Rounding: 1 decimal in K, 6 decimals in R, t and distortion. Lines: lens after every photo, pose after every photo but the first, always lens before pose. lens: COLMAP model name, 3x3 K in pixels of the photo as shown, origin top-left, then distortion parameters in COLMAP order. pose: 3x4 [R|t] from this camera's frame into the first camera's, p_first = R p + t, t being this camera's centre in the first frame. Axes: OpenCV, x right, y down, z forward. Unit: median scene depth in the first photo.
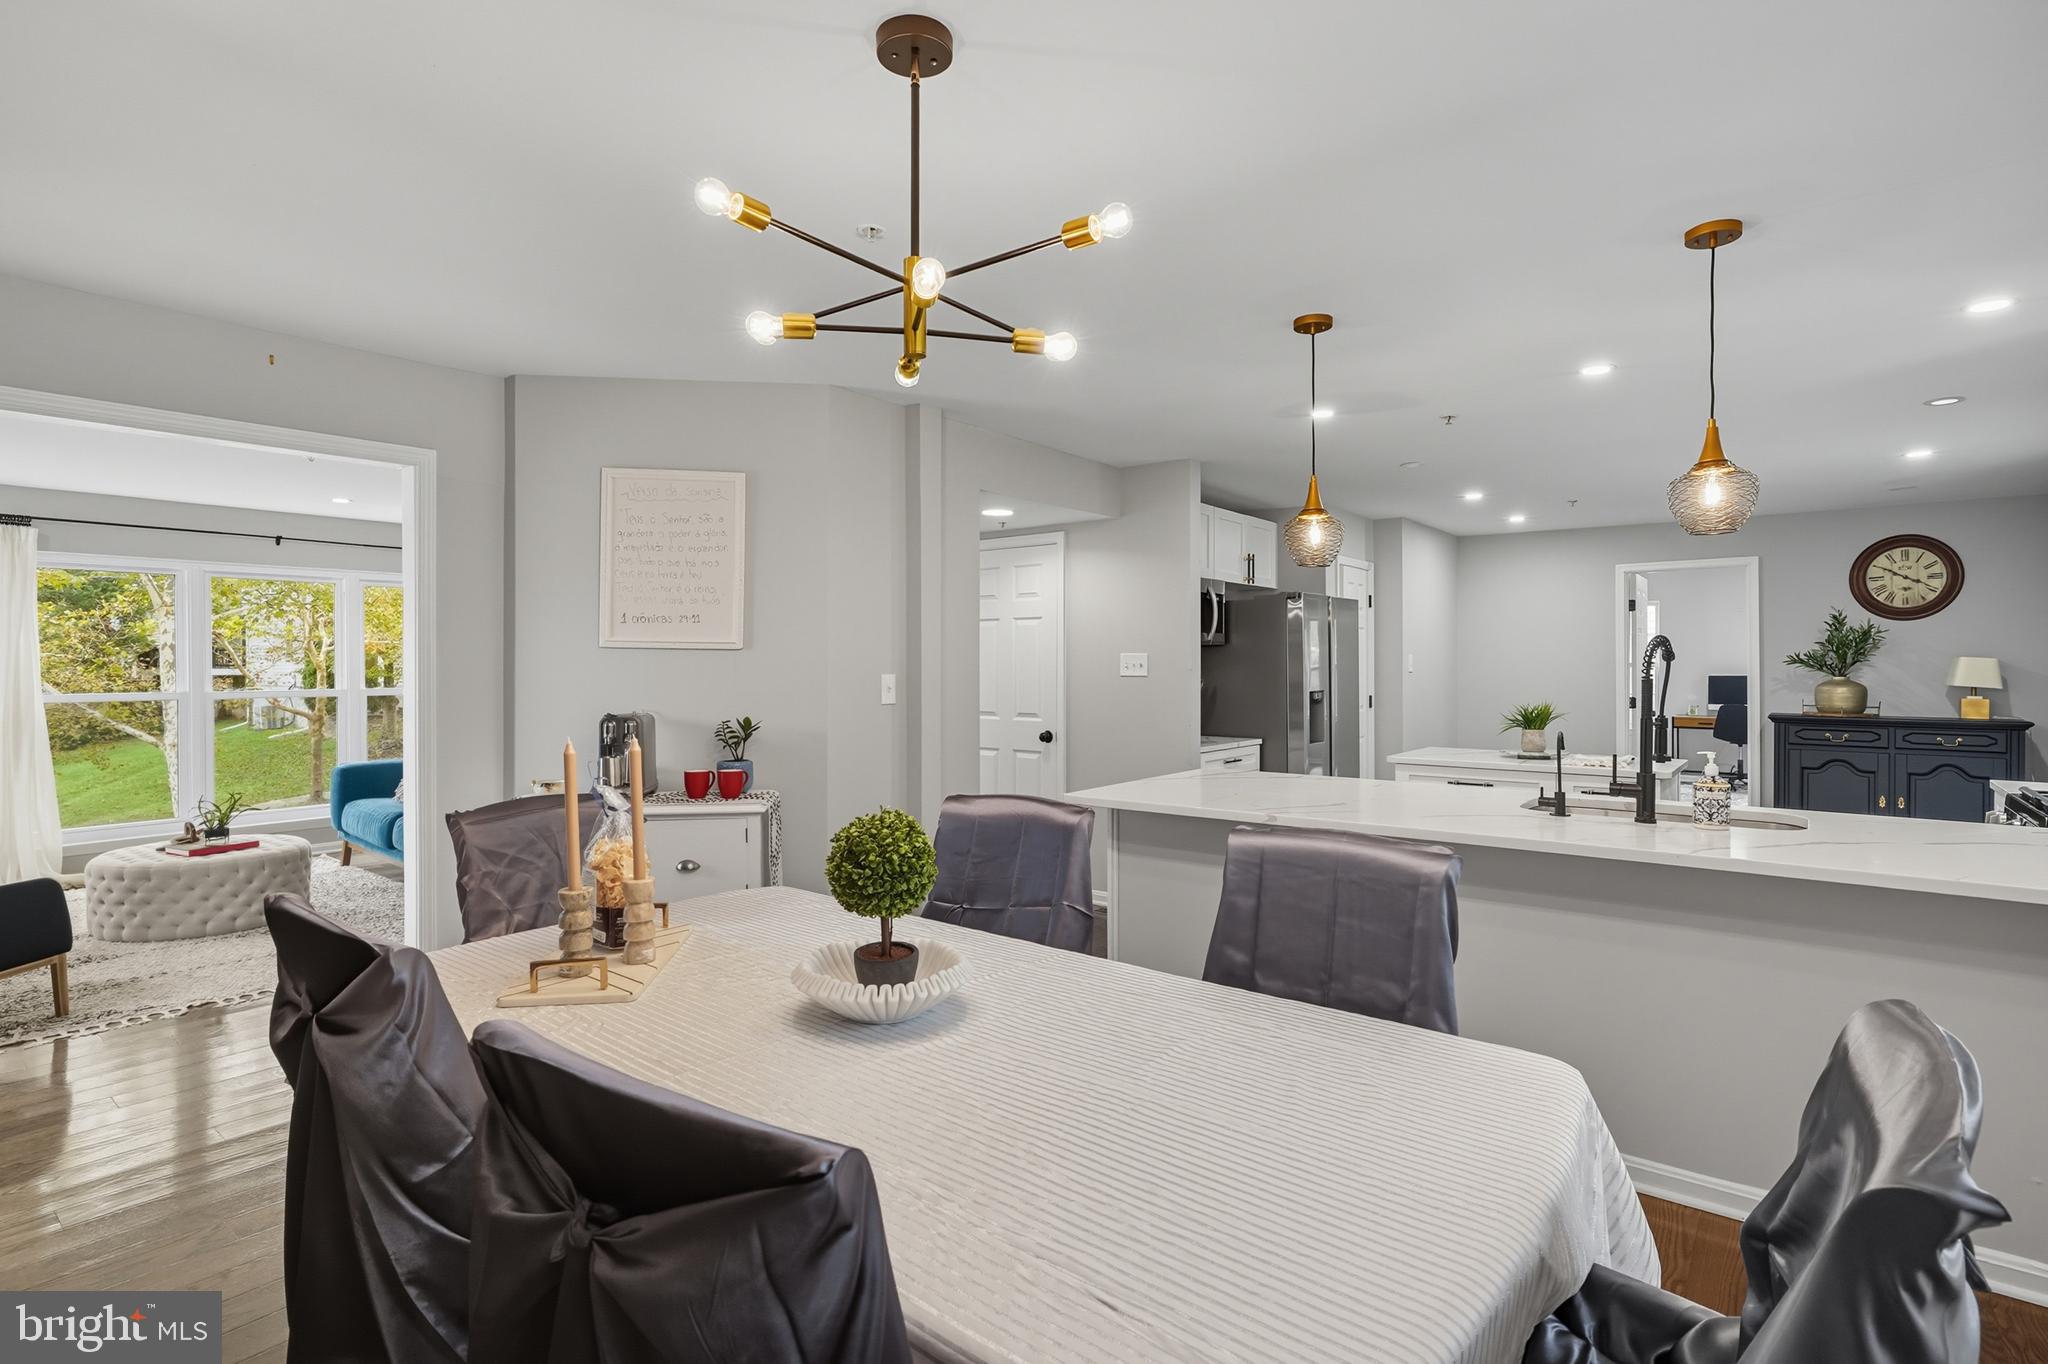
lens RADIAL K [[1004.4, 0, 1031.3], [0, 1004.4, 671.6], [0, 0, 1]] dist [-0.008295, 0.000365]
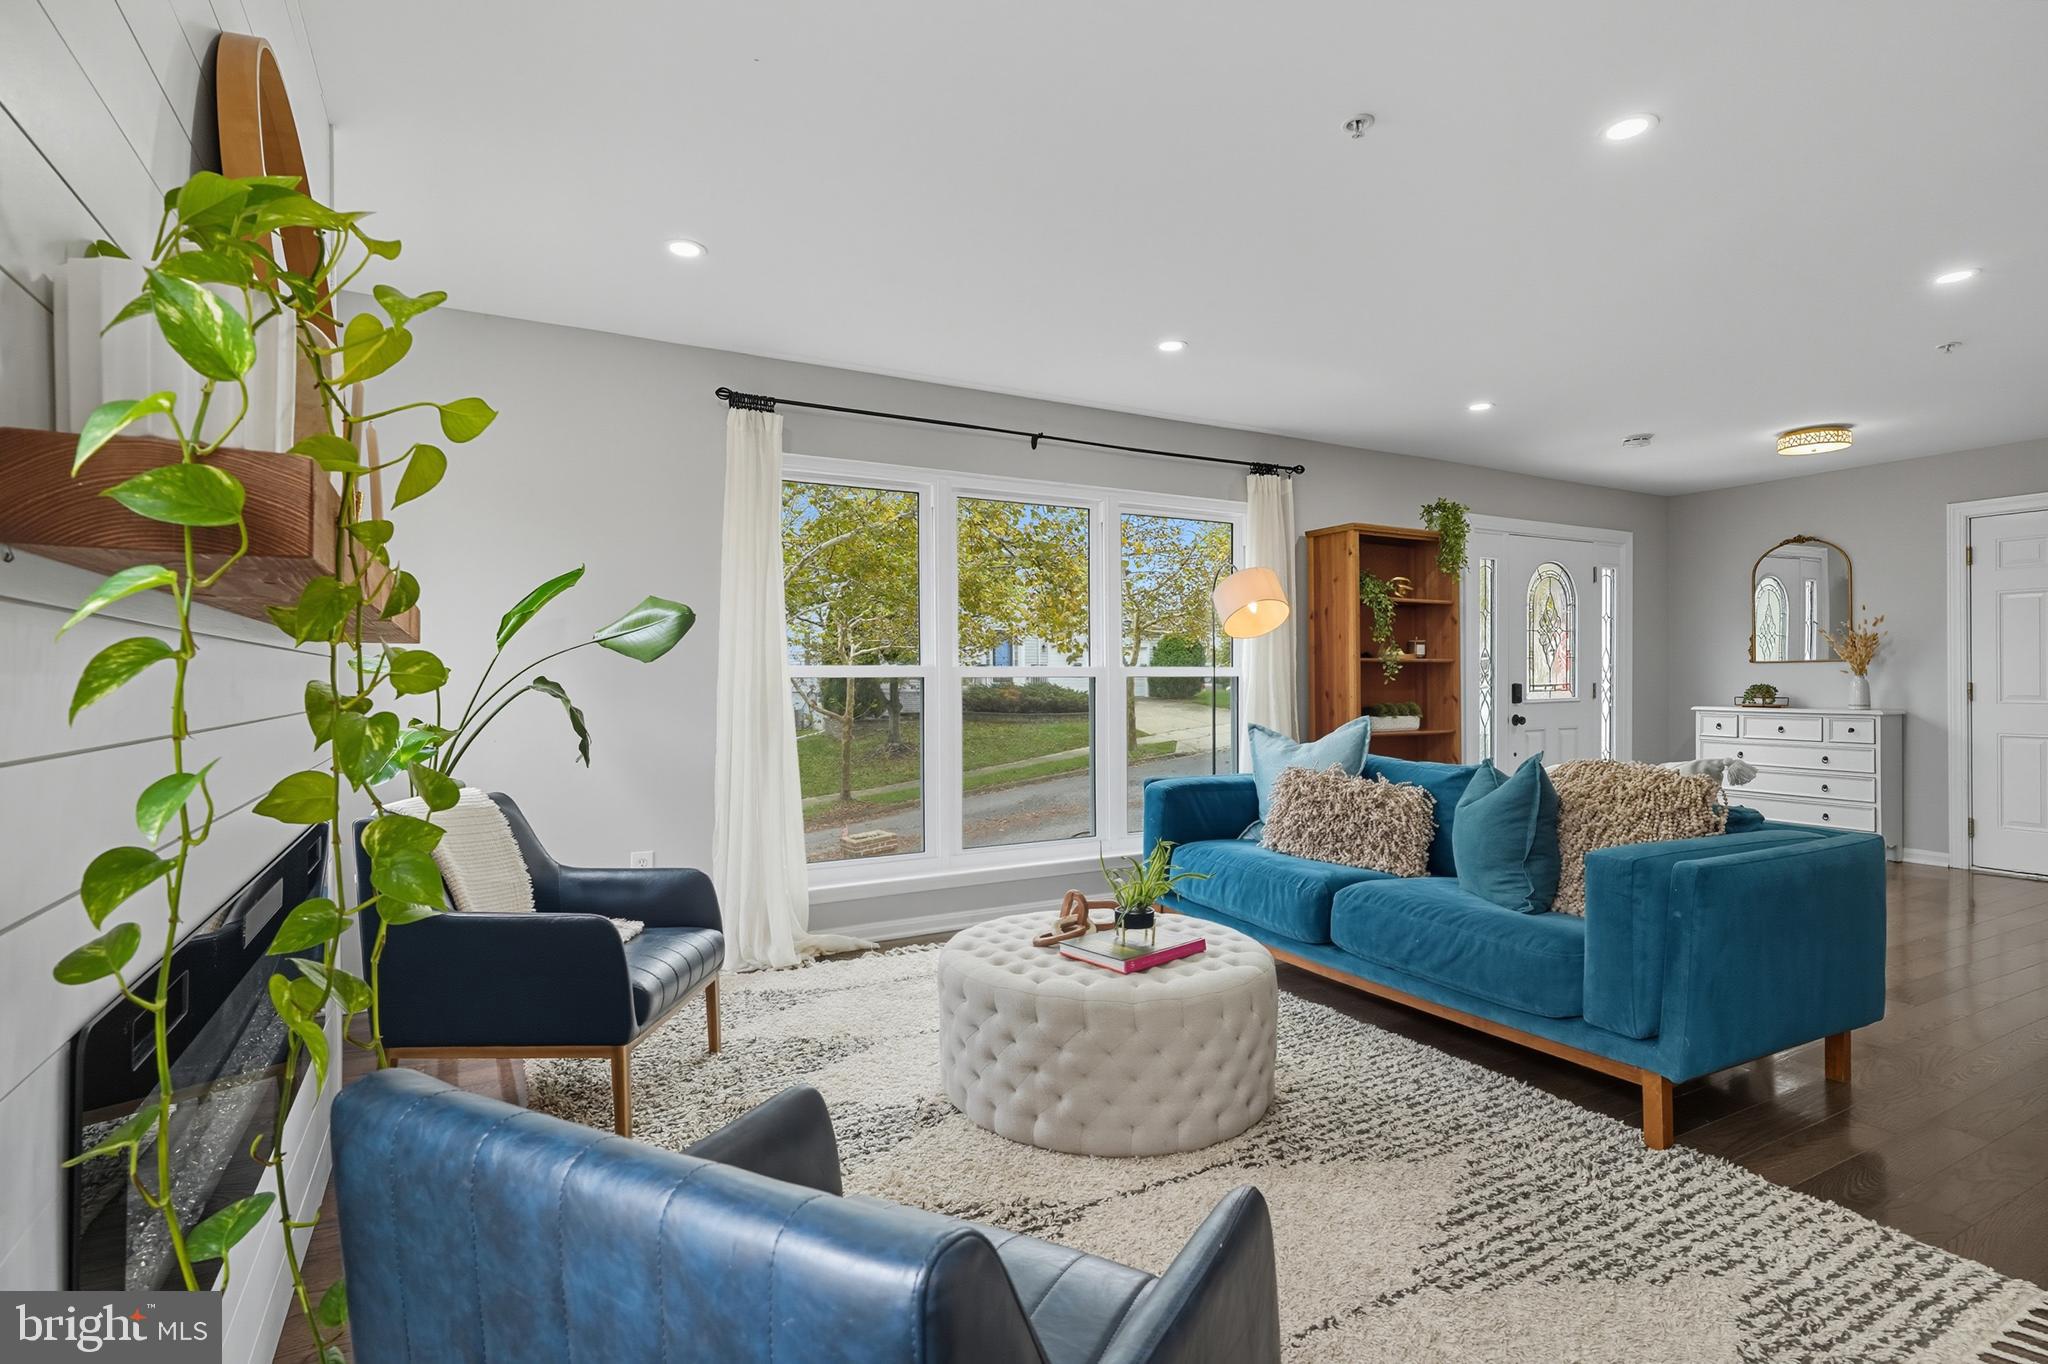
lens RADIAL K [[1004.4, 0, 1029.3], [0, 1004.4, 673.2], [0, 0, 1]] dist [-0.008295, 0.000365]
pose [[0.926657, -0.003913, -0.375889, -0.597912], [0.004263, 0.999991, 0.000100, 0.029789], [0.375885, -0.001695, 0.926665, 0.443280]]
